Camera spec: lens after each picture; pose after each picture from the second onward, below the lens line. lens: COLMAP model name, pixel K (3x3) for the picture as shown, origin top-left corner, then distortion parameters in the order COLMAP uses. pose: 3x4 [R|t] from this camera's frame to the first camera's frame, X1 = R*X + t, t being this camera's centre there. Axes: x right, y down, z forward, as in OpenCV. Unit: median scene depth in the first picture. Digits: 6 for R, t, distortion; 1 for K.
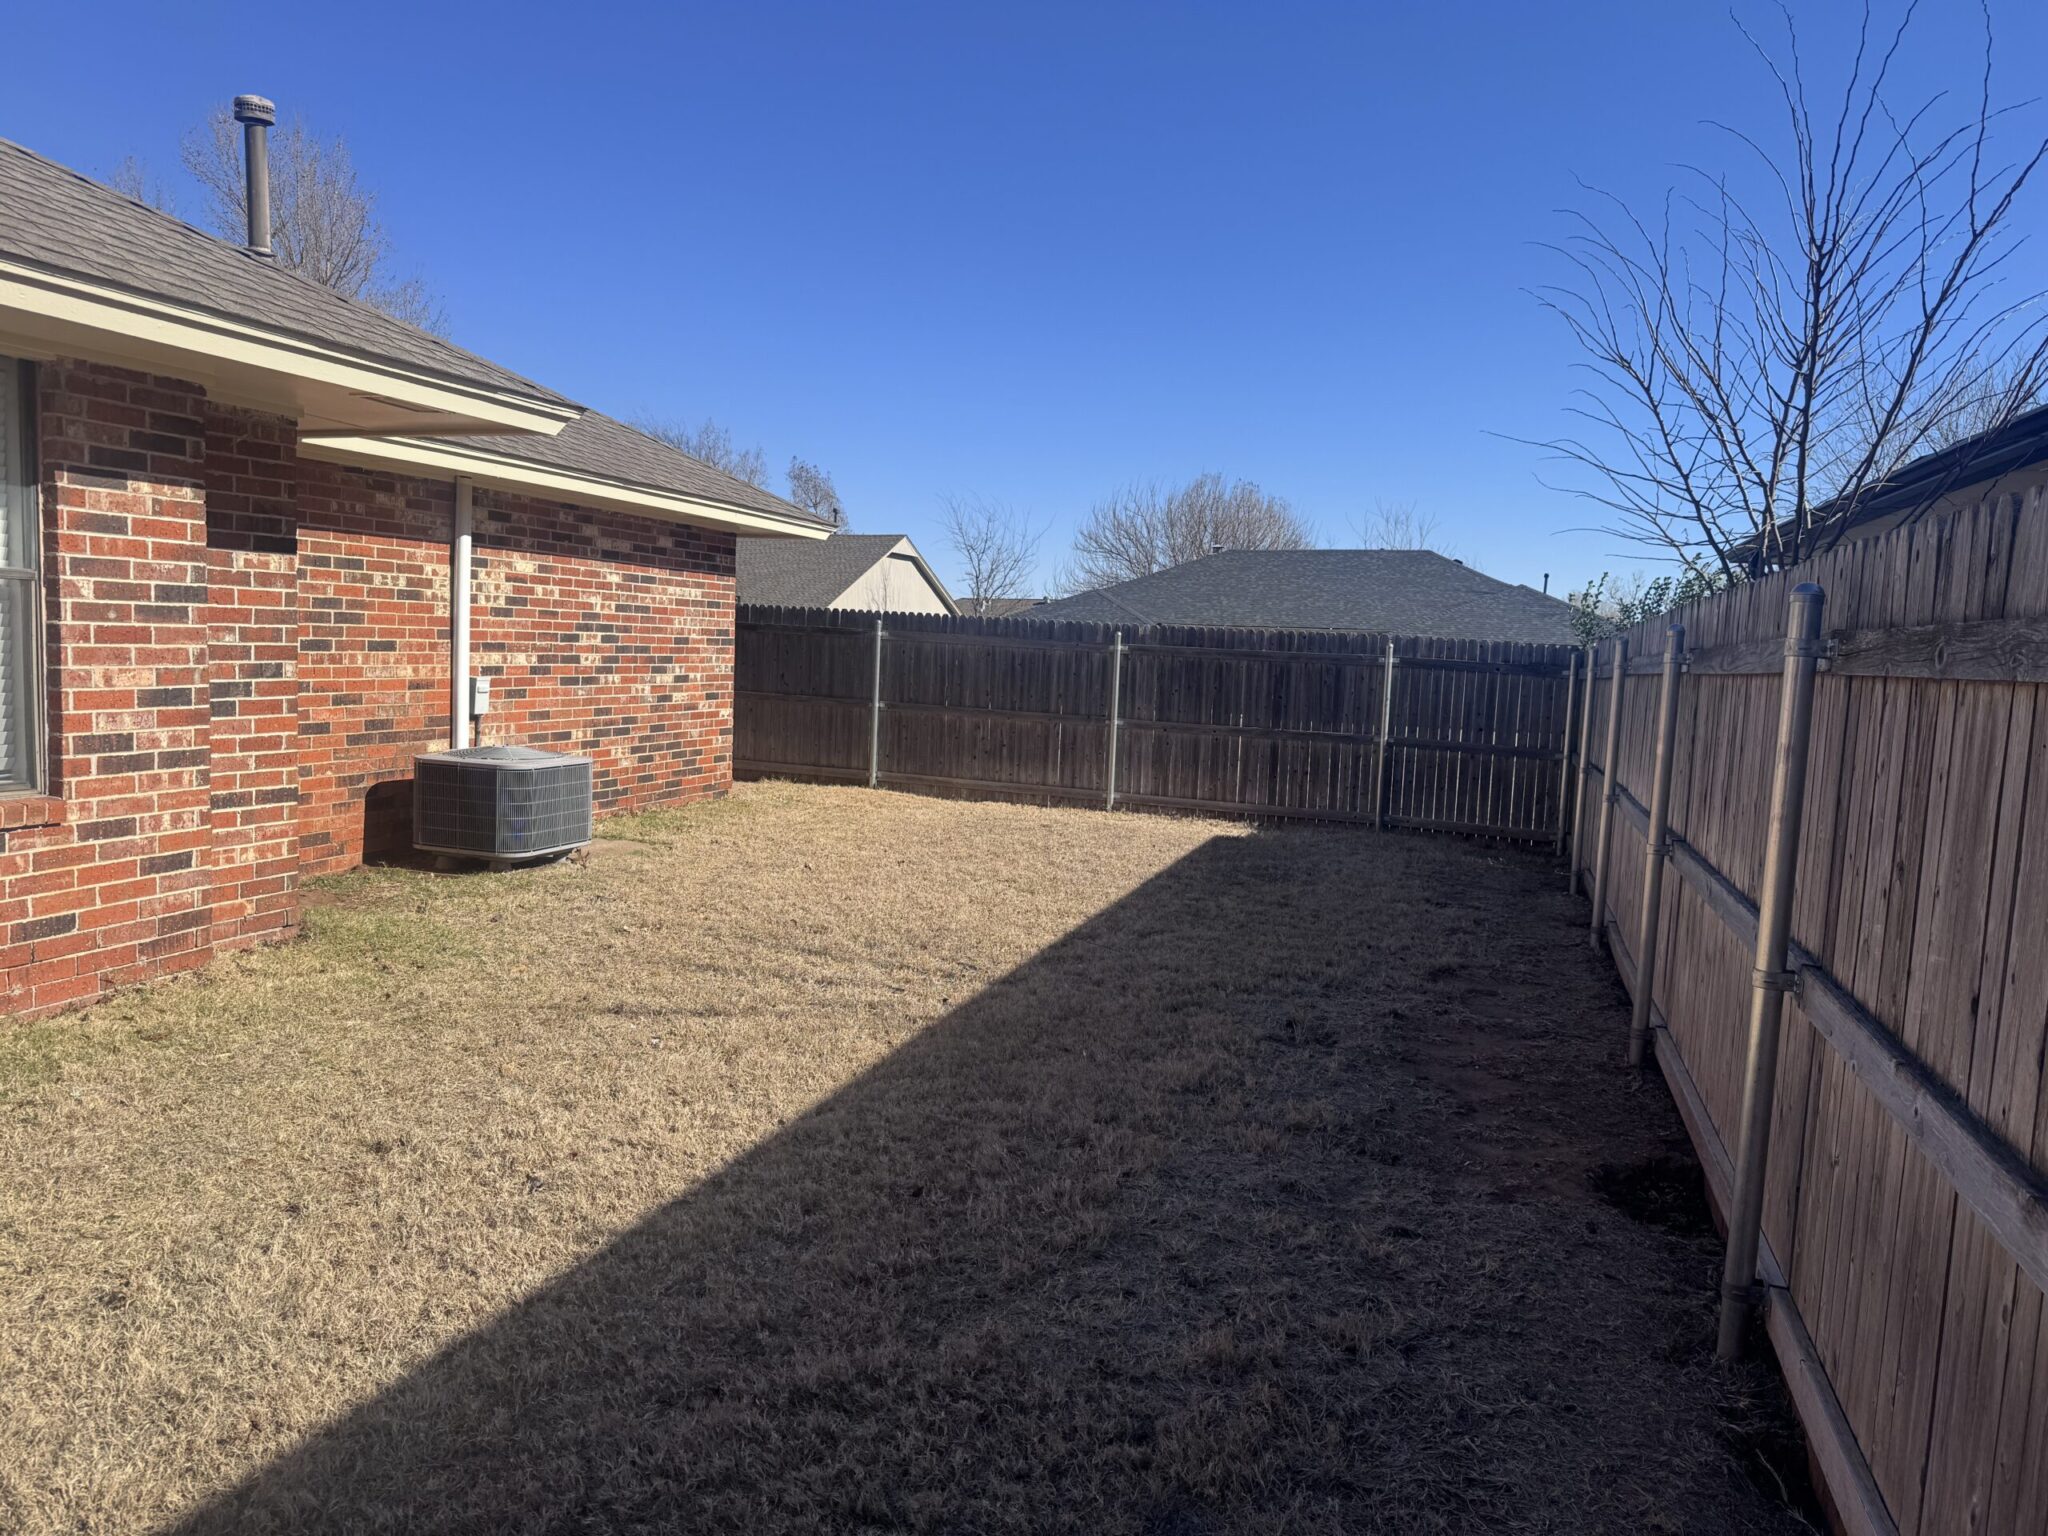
lens RADIAL K [[1446.3, 0, 1020.7], [0, 1446.3, 773.2], [0, 0, 1]] dist [0.081425, -0.009977]
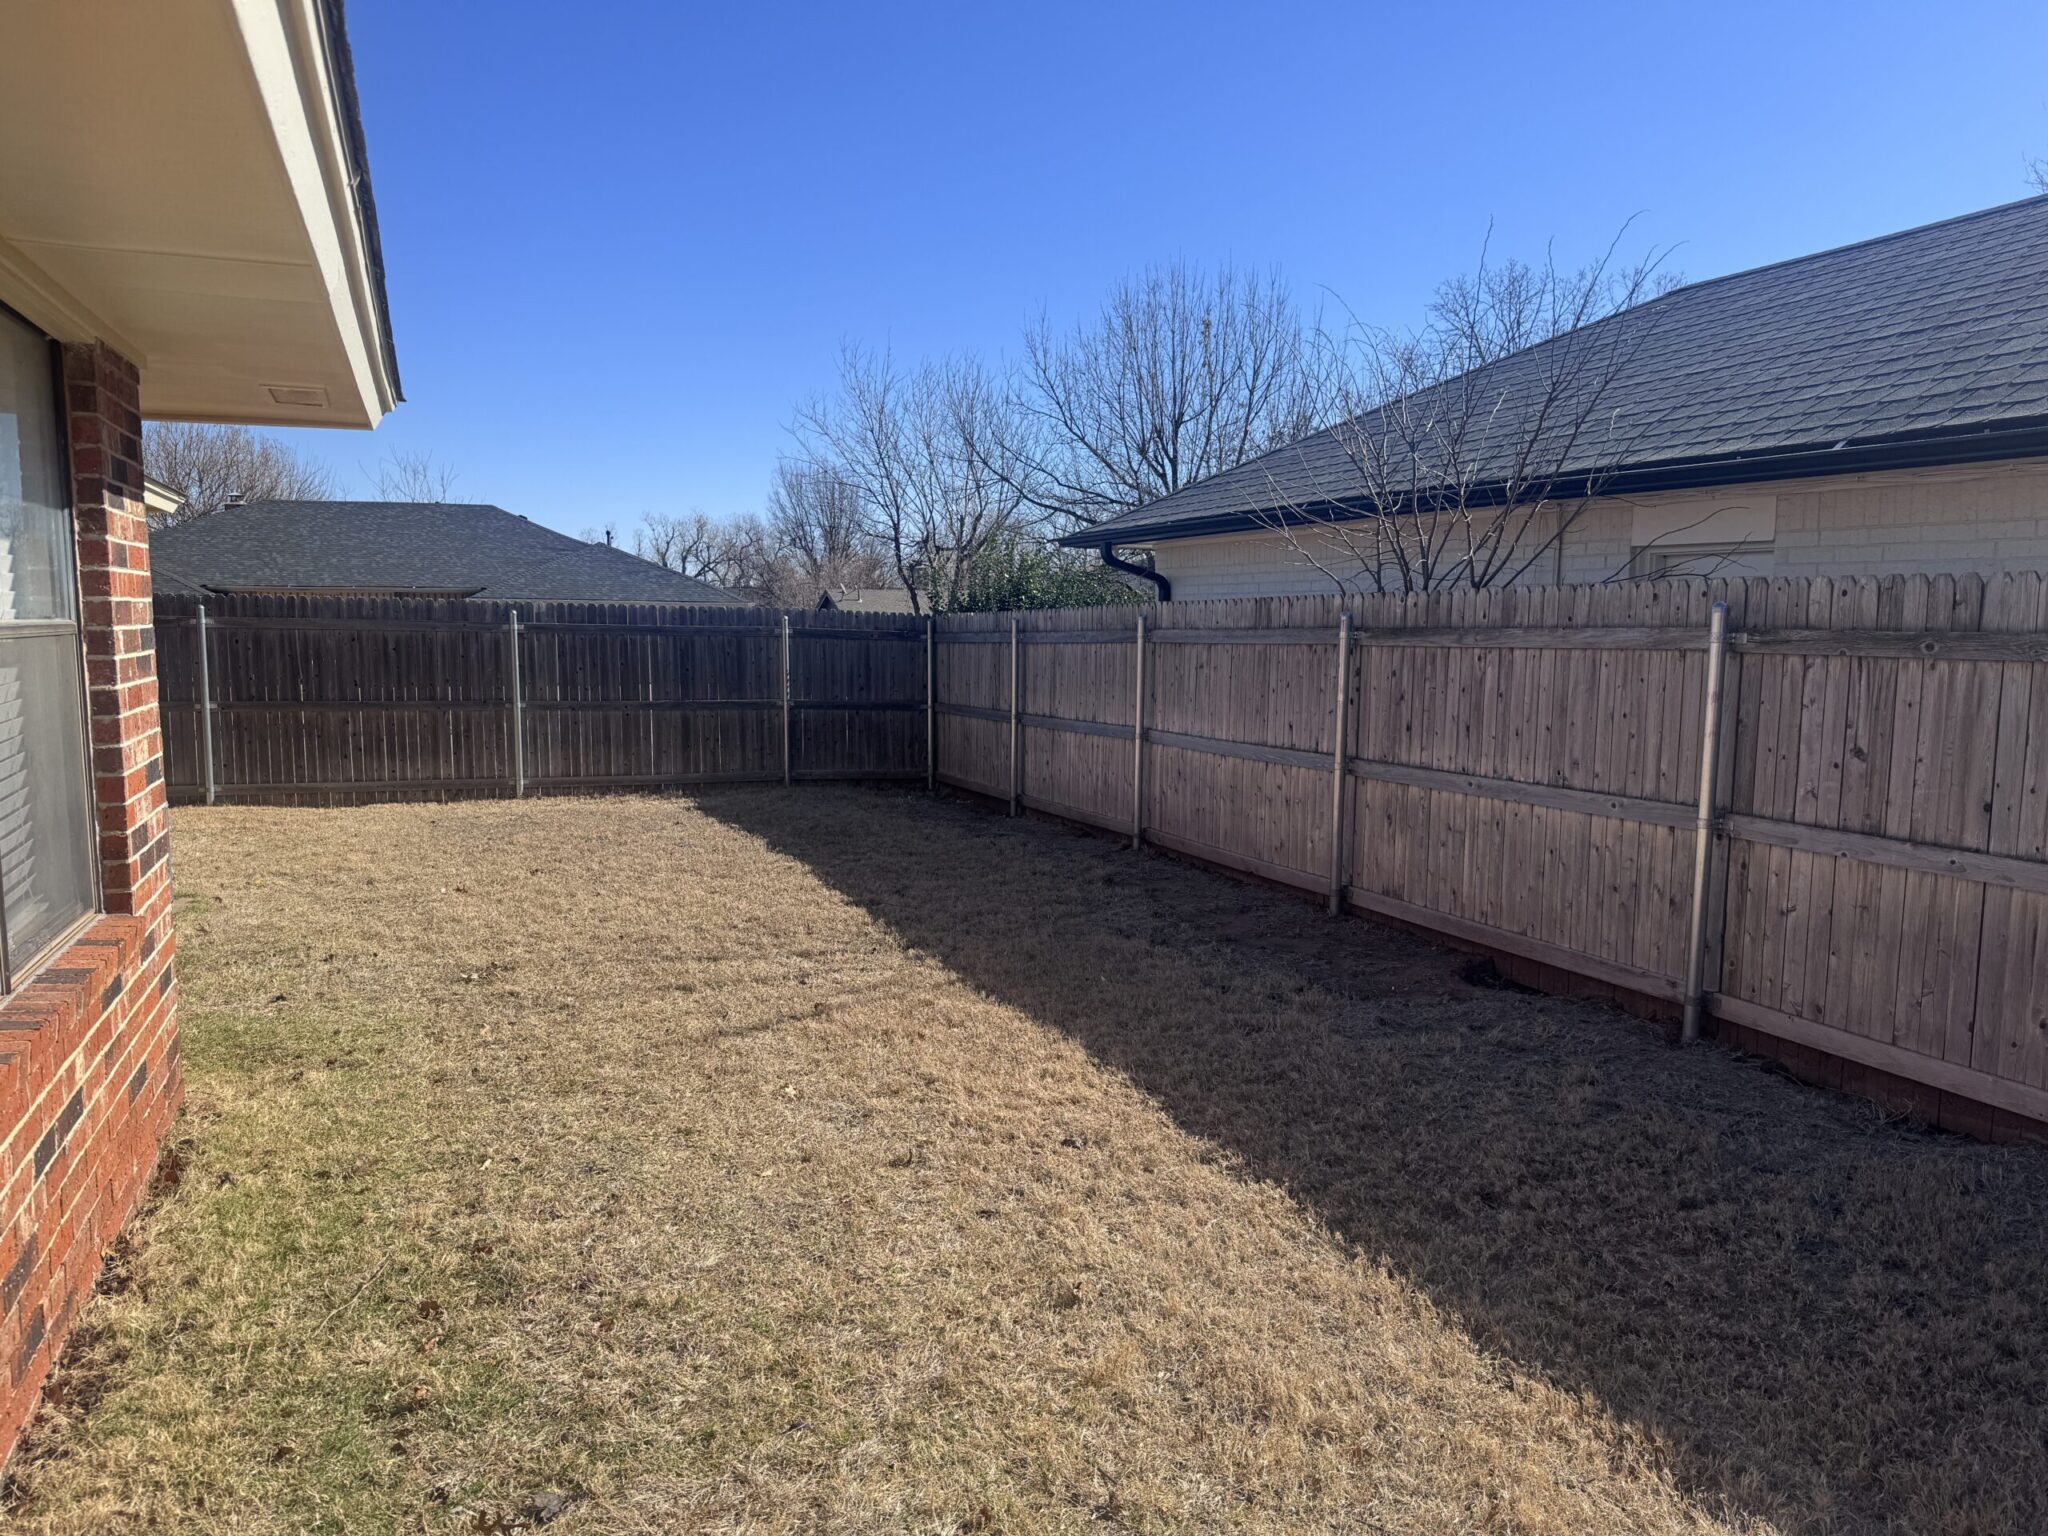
lens RADIAL K [[1446.3, 0, 1028.2], [0, 1446.3, 775.9], [0, 0, 1]] dist [0.081425, -0.009977]
pose [[0.761529, -0.108188, 0.639038, -0.303259], [0.084575, 0.994127, 0.067519, -0.025787], [-0.642590, 0.002629, 0.766206, 0.040806]]
